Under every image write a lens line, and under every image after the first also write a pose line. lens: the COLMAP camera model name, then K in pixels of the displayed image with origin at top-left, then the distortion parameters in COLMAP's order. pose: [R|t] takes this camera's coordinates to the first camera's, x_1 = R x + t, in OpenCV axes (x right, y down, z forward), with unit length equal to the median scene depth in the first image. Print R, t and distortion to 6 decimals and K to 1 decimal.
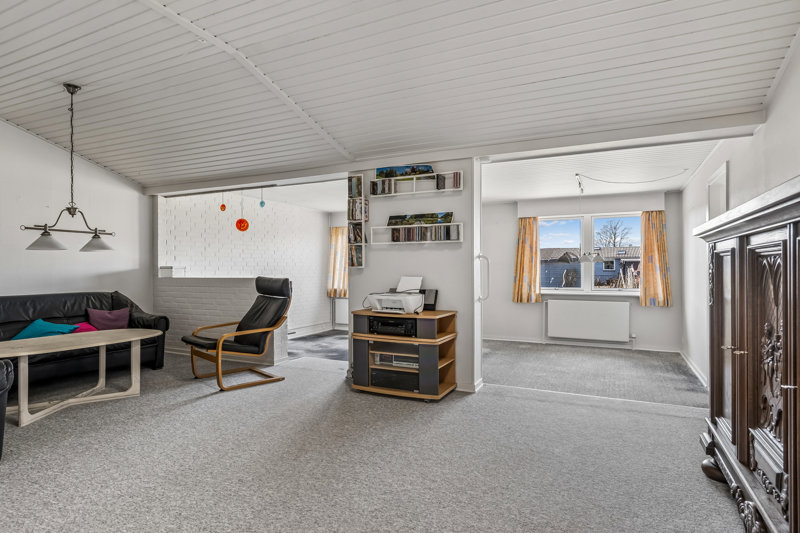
lens RADIAL K [[453.2, 0, 396.0], [0, 453.2, 273.2], [0, 0, 1]] dist [-0.001904, -0.000465]
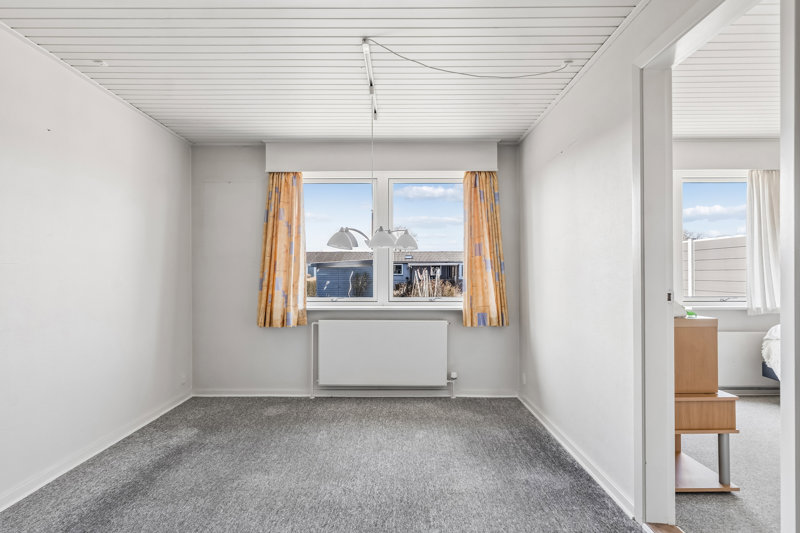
lens RADIAL K [[453.2, 0, 398.8], [0, 453.2, 268.5], [0, 0, 1]] dist [-0.001904, -0.000465]
pose [[0.900969, 0.006695, 0.433832, 0.180442], [0.003048, 0.999759, -0.021758, 0.007000], [-0.433873, 0.020925, 0.900731, 0.448485]]
